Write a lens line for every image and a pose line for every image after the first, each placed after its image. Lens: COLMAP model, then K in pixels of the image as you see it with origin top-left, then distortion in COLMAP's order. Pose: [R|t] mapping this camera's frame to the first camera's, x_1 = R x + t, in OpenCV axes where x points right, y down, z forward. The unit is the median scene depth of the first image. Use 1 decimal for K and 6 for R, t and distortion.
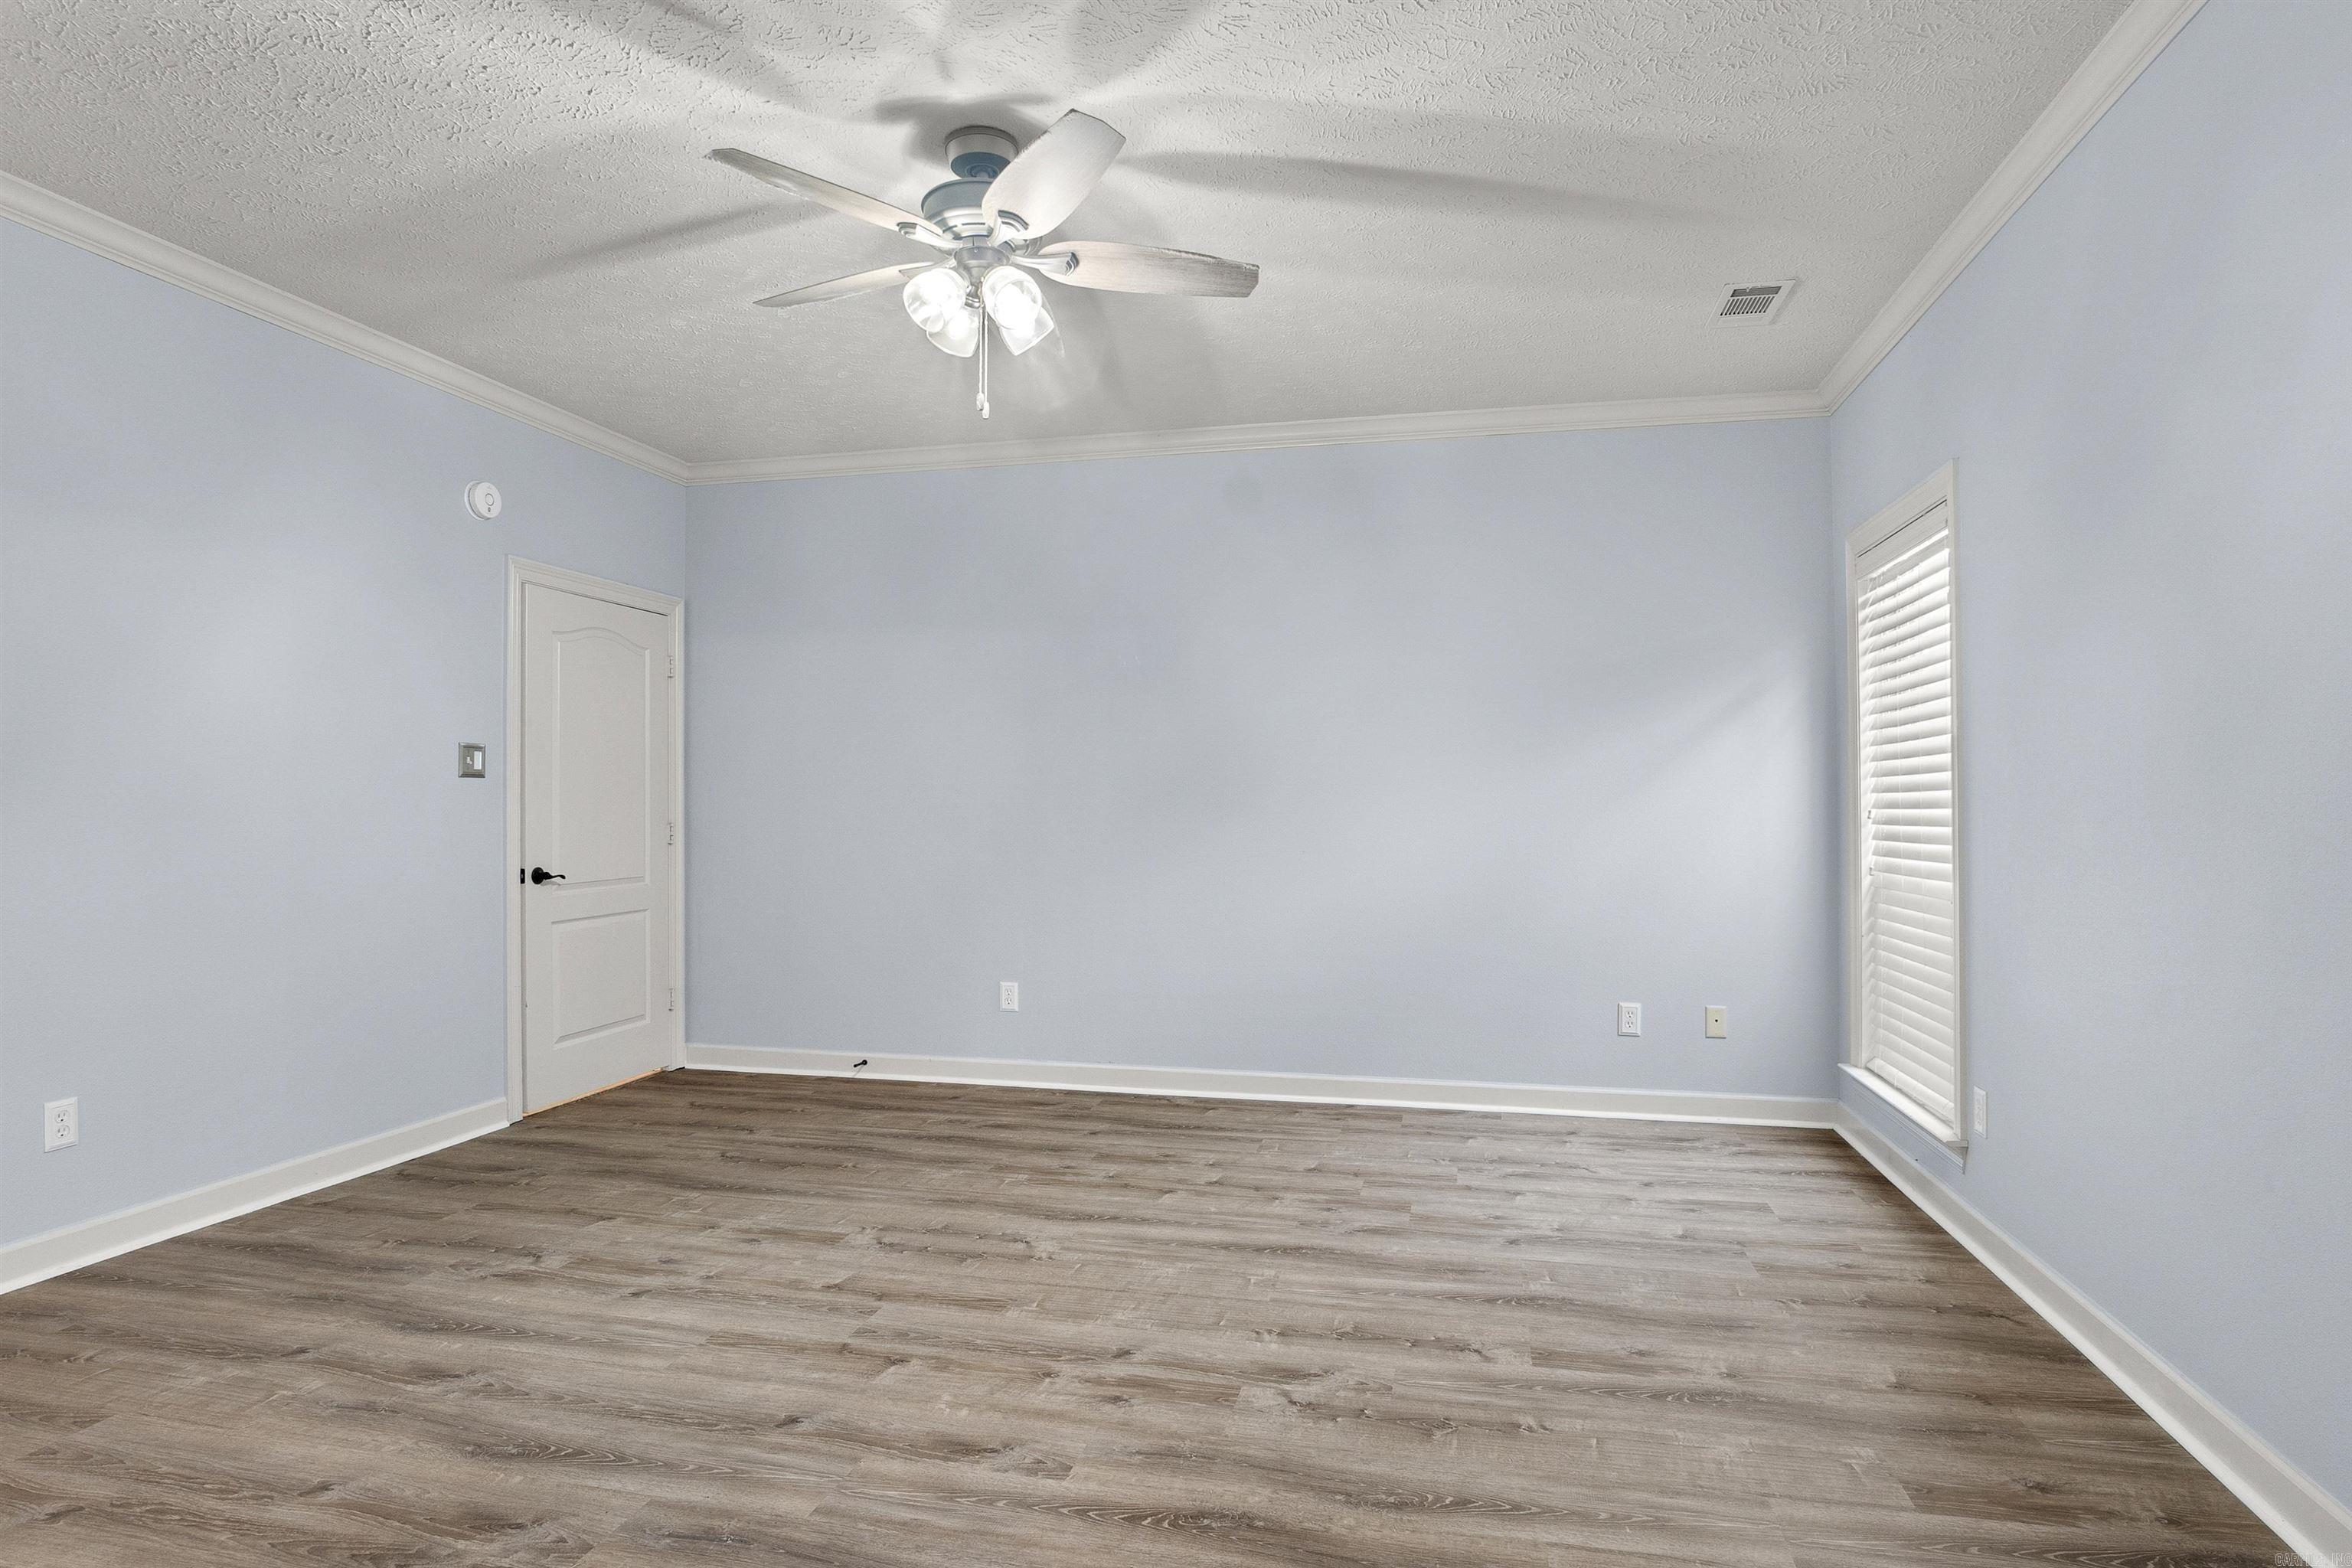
lens RADIAL K [[1278.0, 0, 1186.6], [0, 1278.0, 816.4], [0, 0, 1]] dist [-0.033610, 0.009588]
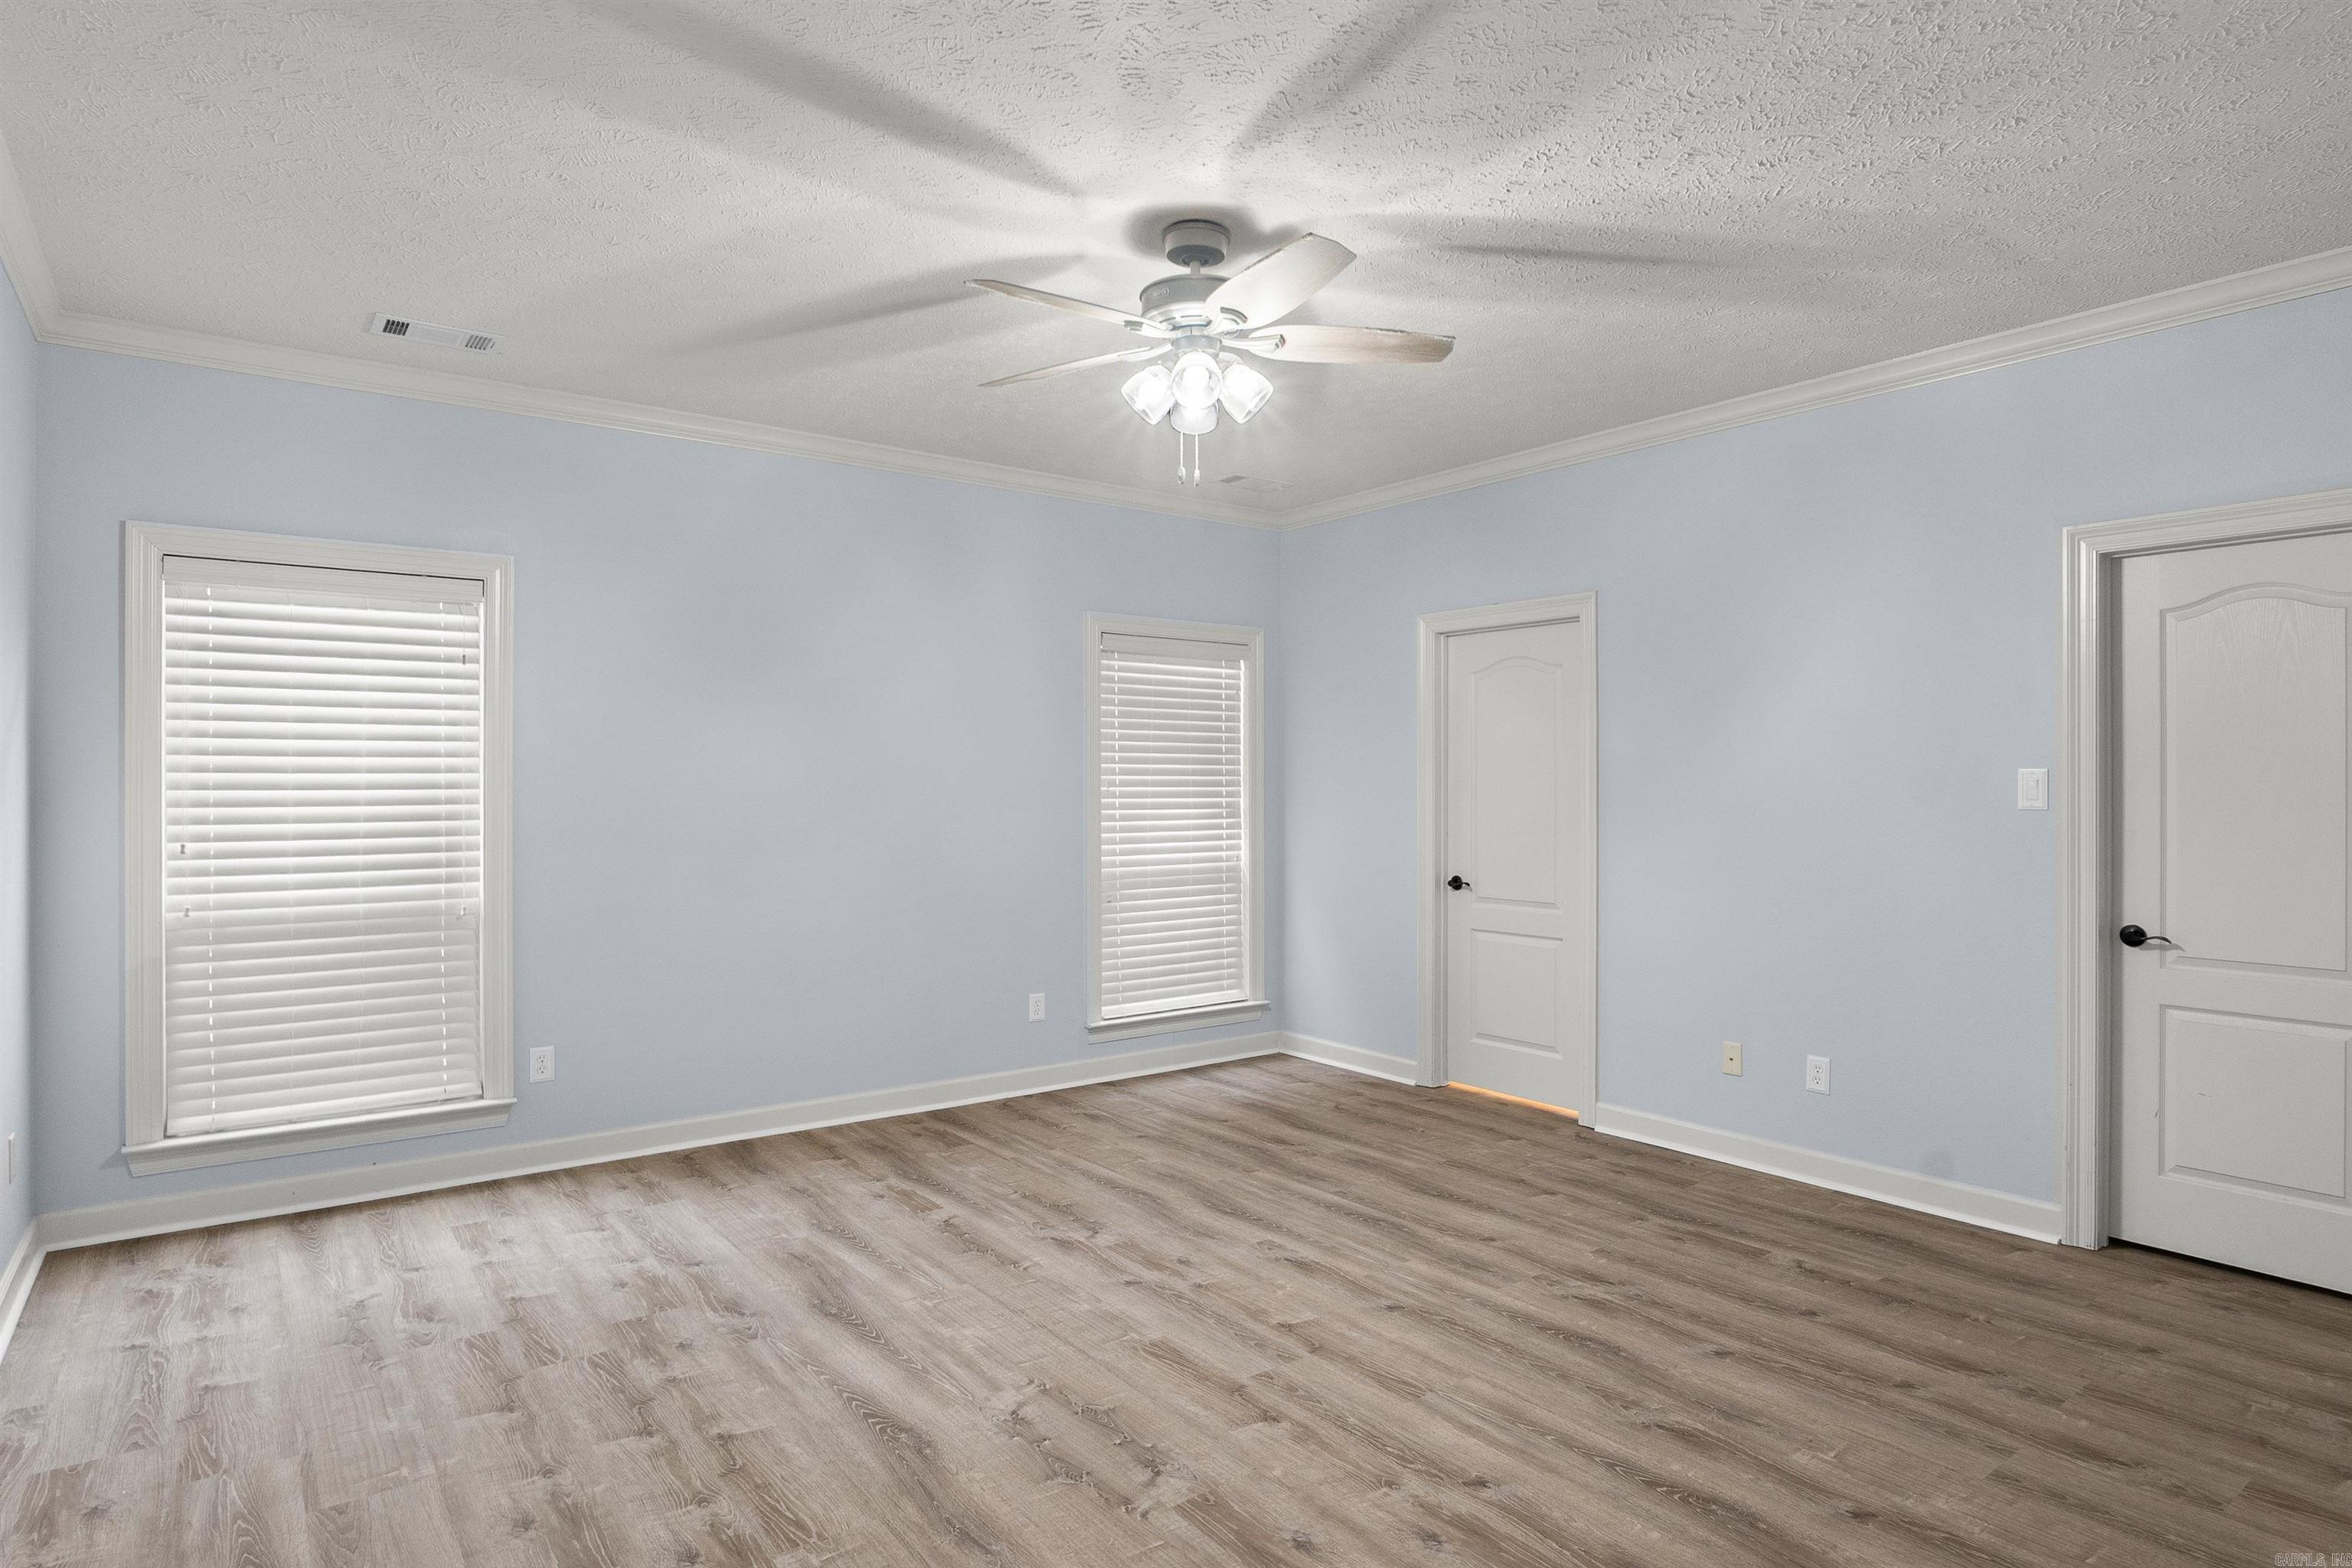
lens RADIAL K [[1278.0, 0, 1186.6], [0, 1278.0, 816.4], [0, 0, 1]] dist [-0.033610, 0.009588]
pose [[-0.766052, -0.017078, 0.642551, -0.913434], [0.005446, 0.999439, 0.033056, -0.079391], [-0.642755, 0.028823, -0.765529, 1.965927]]
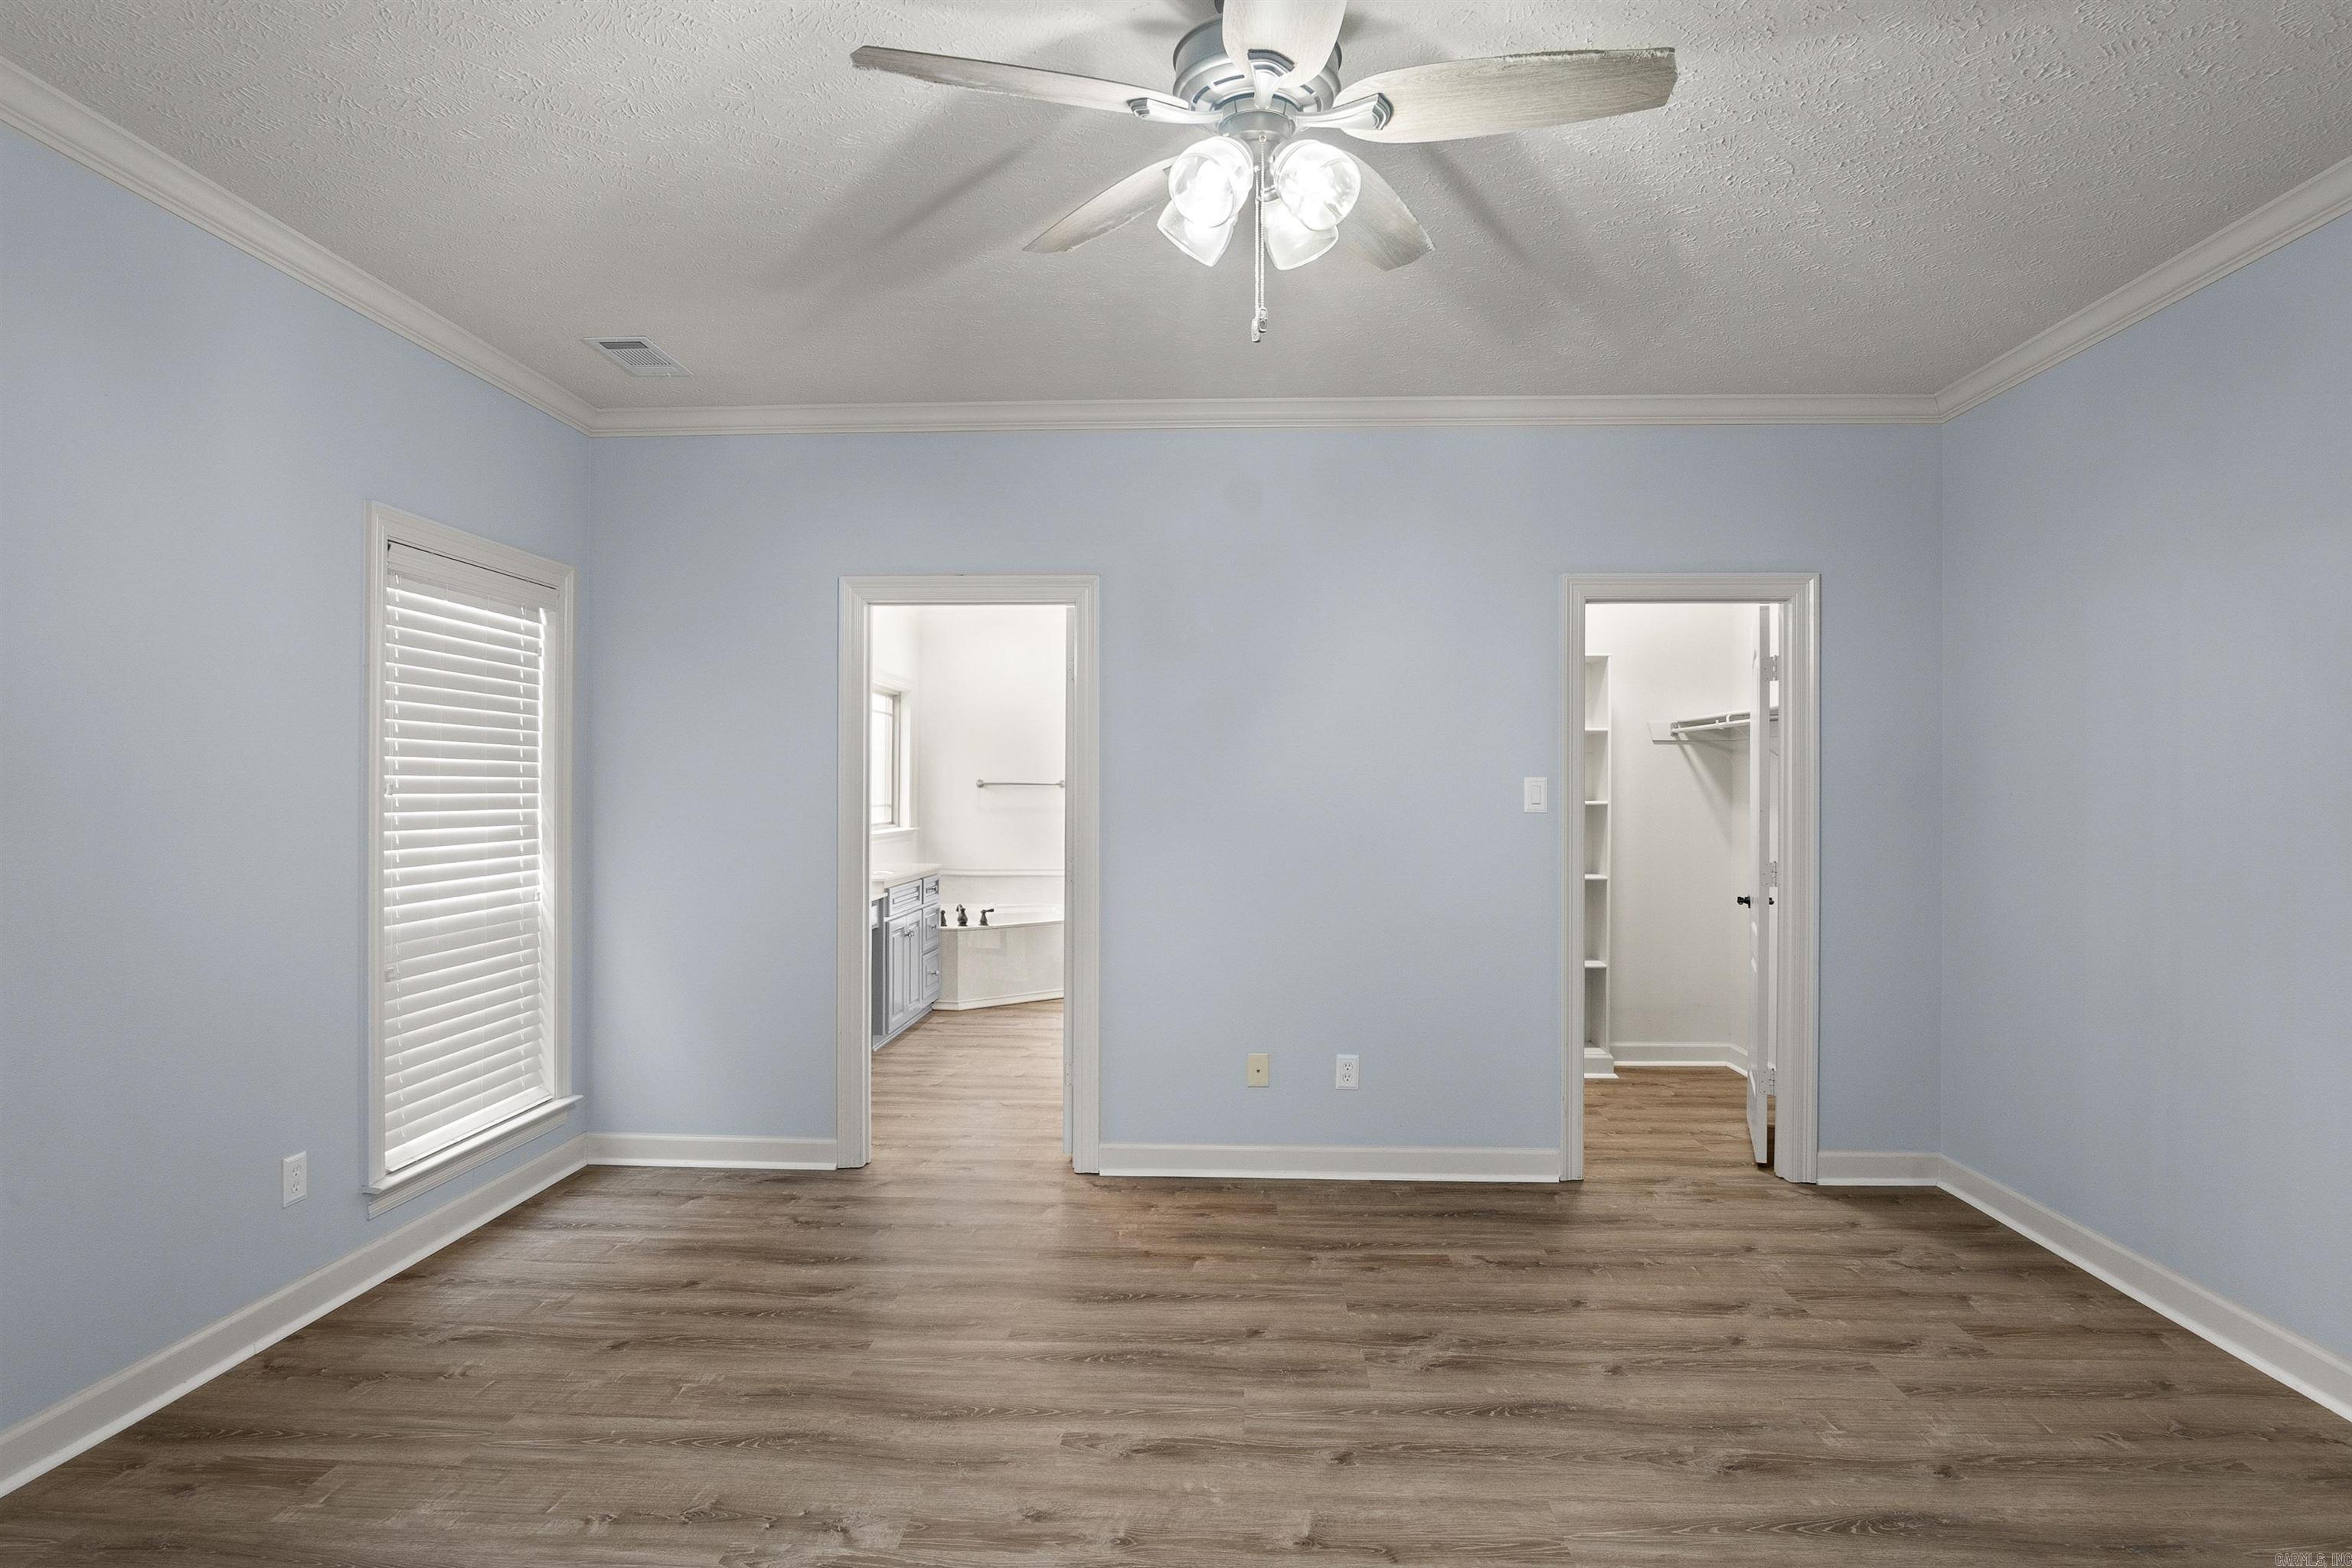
lens RADIAL K [[1269.6, 0, 1180.9], [0, 1269.6, 801.4], [0, 0, 1]] dist [-0.034967, 0.010068]
pose [[-0.984567, -0.002278, -0.174994, 0.003563], [-0.005687, 0.999804, 0.018978, -0.079123], [0.174916, 0.019681, -0.984387, 1.819829]]
